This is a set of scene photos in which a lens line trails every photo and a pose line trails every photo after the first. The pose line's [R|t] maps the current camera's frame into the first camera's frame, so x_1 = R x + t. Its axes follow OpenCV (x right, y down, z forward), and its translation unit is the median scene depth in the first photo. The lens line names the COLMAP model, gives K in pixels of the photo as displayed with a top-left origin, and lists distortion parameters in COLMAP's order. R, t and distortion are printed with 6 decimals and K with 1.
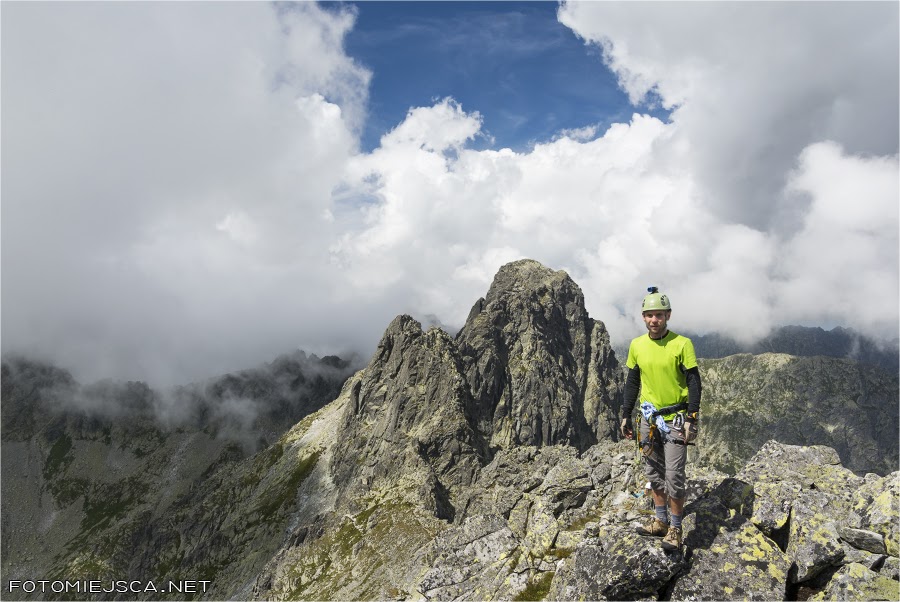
lens RADIAL K [[710.2, 0, 450.0], [0, 710.2, 301.0], [0, 0, 1]] dist [-0.168744, 0.093039]
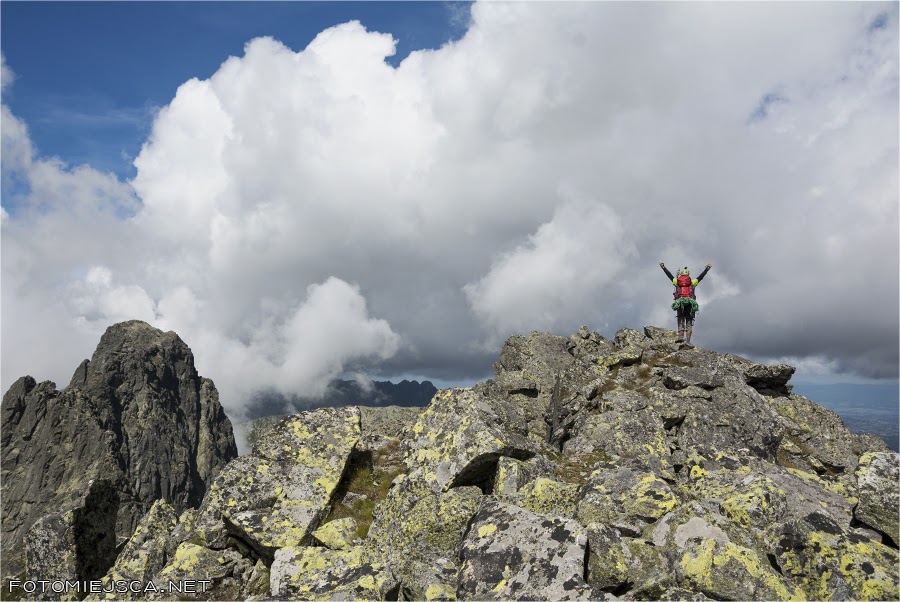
lens RADIAL K [[710.2, 0, 450.0], [0, 710.2, 301.0], [0, 0, 1]] dist [-0.168744, 0.093039]
pose [[0.830736, 0.017735, 0.556383, -0.076850], [0.030610, 0.996525, -0.077468, 0.004385], [-0.555824, 0.081386, 0.827307, -0.077980]]
